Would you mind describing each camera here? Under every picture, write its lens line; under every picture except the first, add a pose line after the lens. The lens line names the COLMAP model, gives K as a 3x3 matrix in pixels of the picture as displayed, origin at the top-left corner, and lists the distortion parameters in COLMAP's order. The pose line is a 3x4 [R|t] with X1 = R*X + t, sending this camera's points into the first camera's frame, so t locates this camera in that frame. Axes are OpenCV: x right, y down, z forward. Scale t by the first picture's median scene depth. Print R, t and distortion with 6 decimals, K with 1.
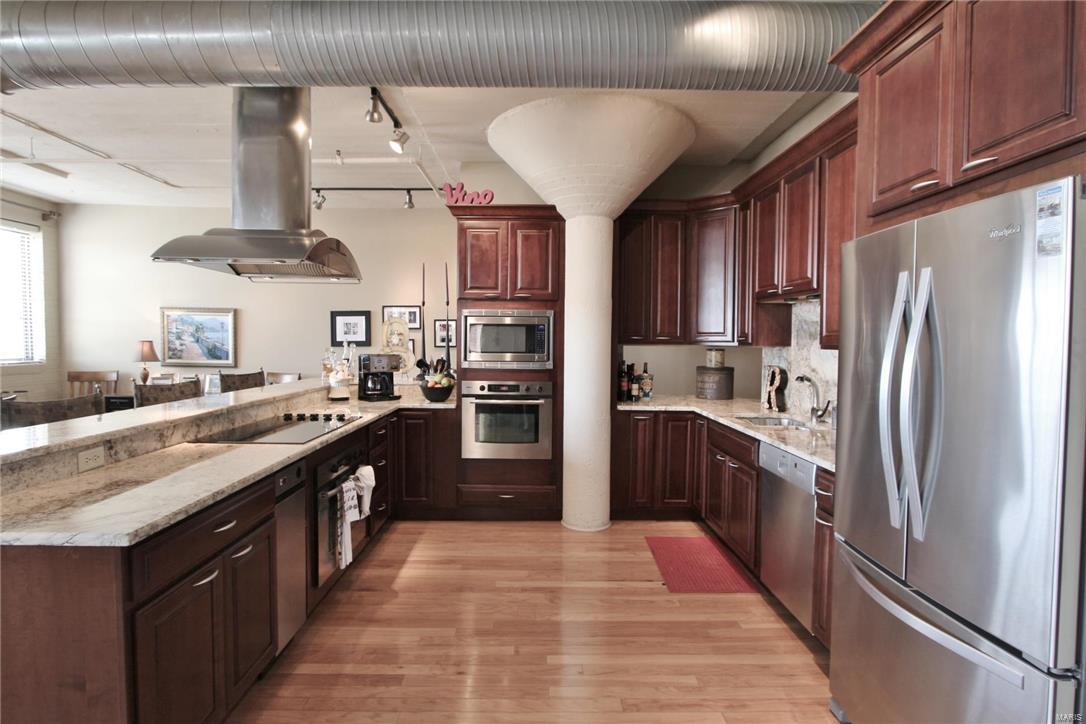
lens RADIAL K [[560.1, 0, 540.8], [0, 560.1, 359.5], [0, 0, 1]] dist [-0.027785, 0.010892]
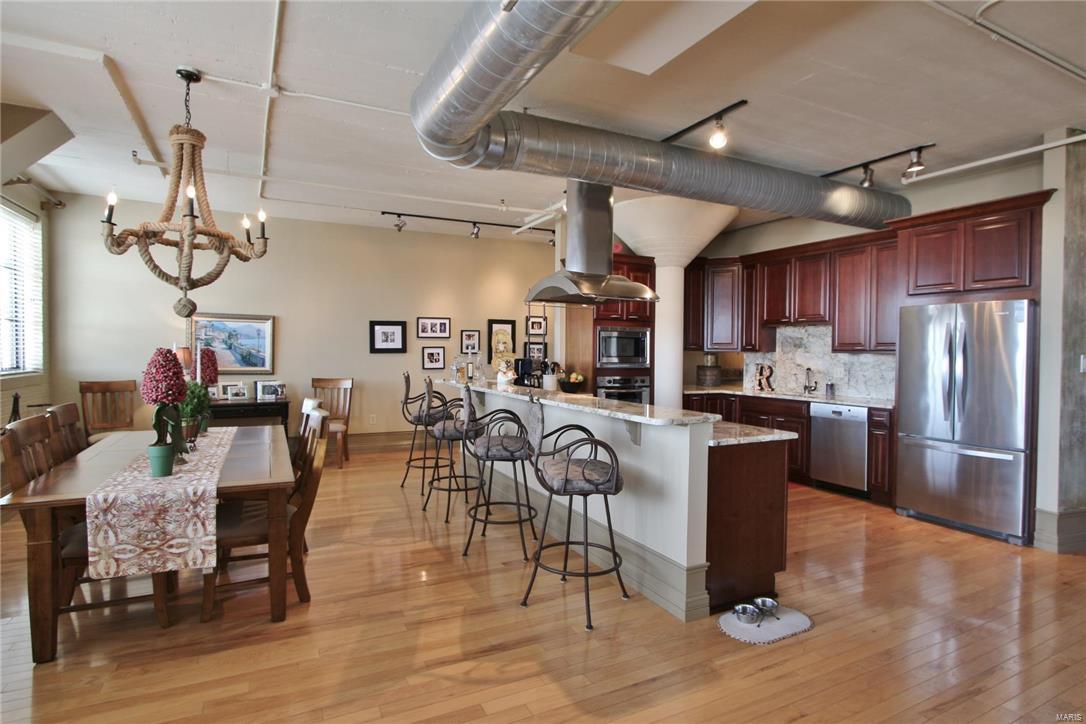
lens RADIAL K [[560.1, 0, 540.8], [0, 560.1, 359.5], [0, 0, 1]] dist [-0.027785, 0.010892]
pose [[0.898233, -0.007199, 0.439461, -0.877130], [0.013345, 0.999852, -0.010896, 0.008148], [-0.439317, 0.015652, 0.898196, -0.194917]]
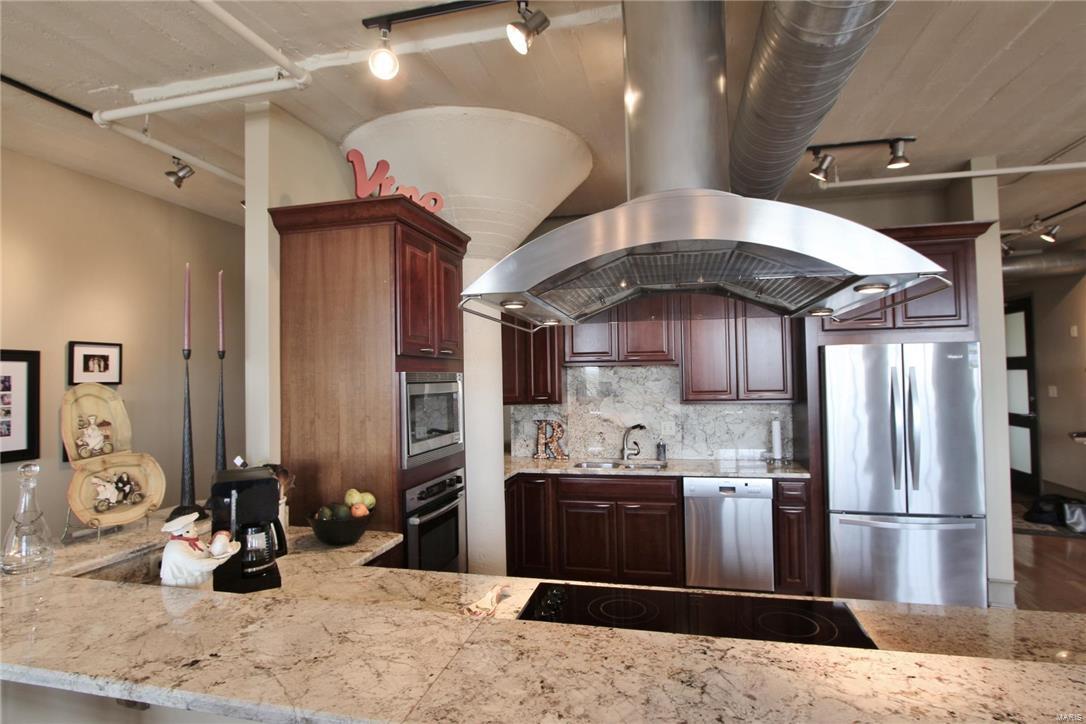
lens RADIAL K [[560.1, 0, 540.8], [0, 560.1, 359.5], [0, 0, 1]] dist [-0.027785, 0.010892]
pose [[0.246599, 0.018043, 0.968950, -0.679968], [0.054637, 0.997978, -0.032489, -0.074214], [-0.967576, 0.060952, 0.245114, 0.706103]]
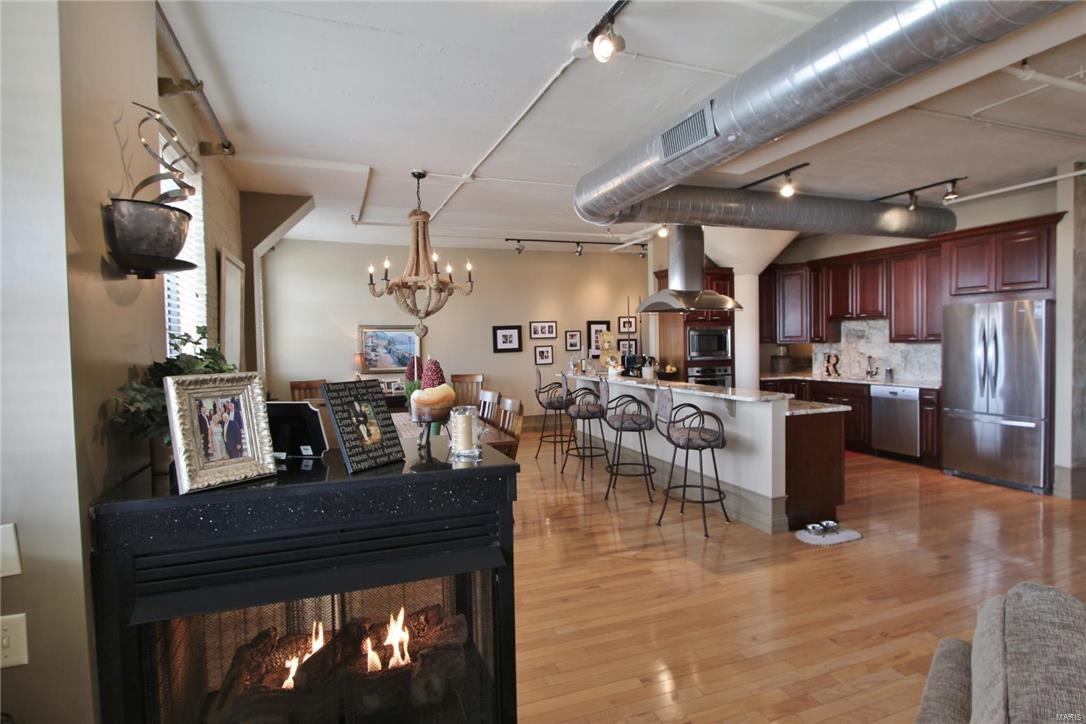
lens RADIAL K [[560.1, 0, 540.8], [0, 560.1, 359.5], [0, 0, 1]] dist [-0.027785, 0.010892]
pose [[0.940665, -0.039318, 0.337052, -1.138068], [0.040438, 0.999175, 0.003702, -0.012484], [-0.336919, 0.010147, 0.941479, -0.462691]]
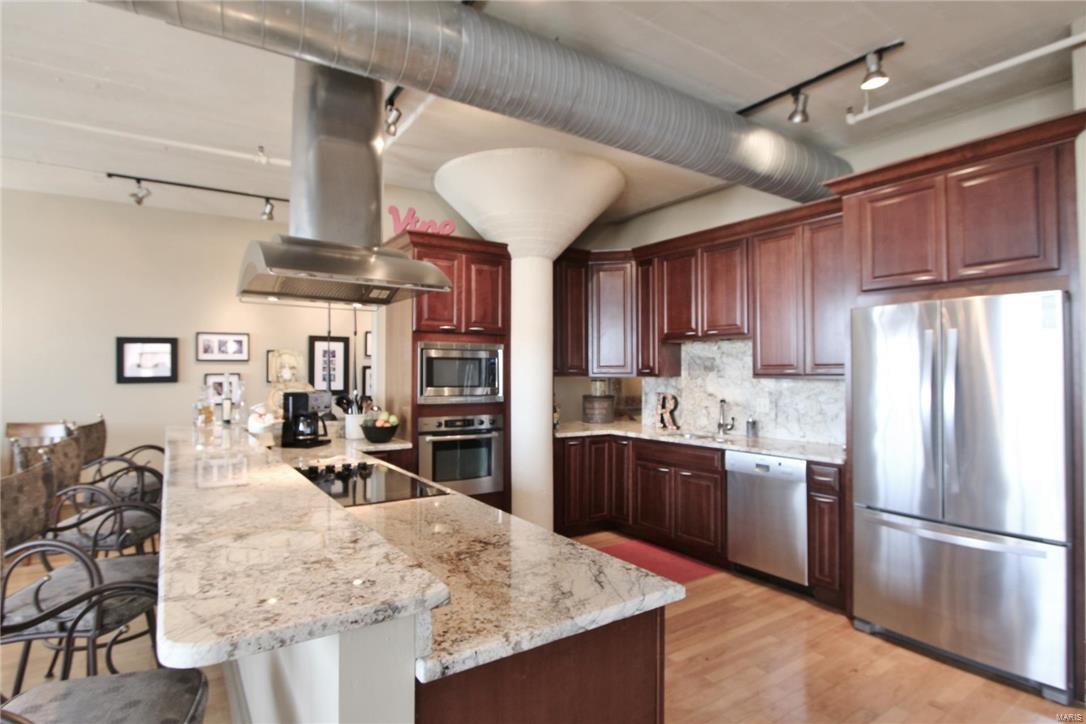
lens RADIAL K [[560.1, 0, 540.8], [0, 560.1, 359.5], [0, 0, 1]] dist [-0.027785, 0.010892]
pose [[0.839123, 0.004599, 0.543922, -0.475244], [0.025520, 0.998530, -0.047814, -0.009193], [-0.543343, 0.054002, 0.837772, 0.101476]]
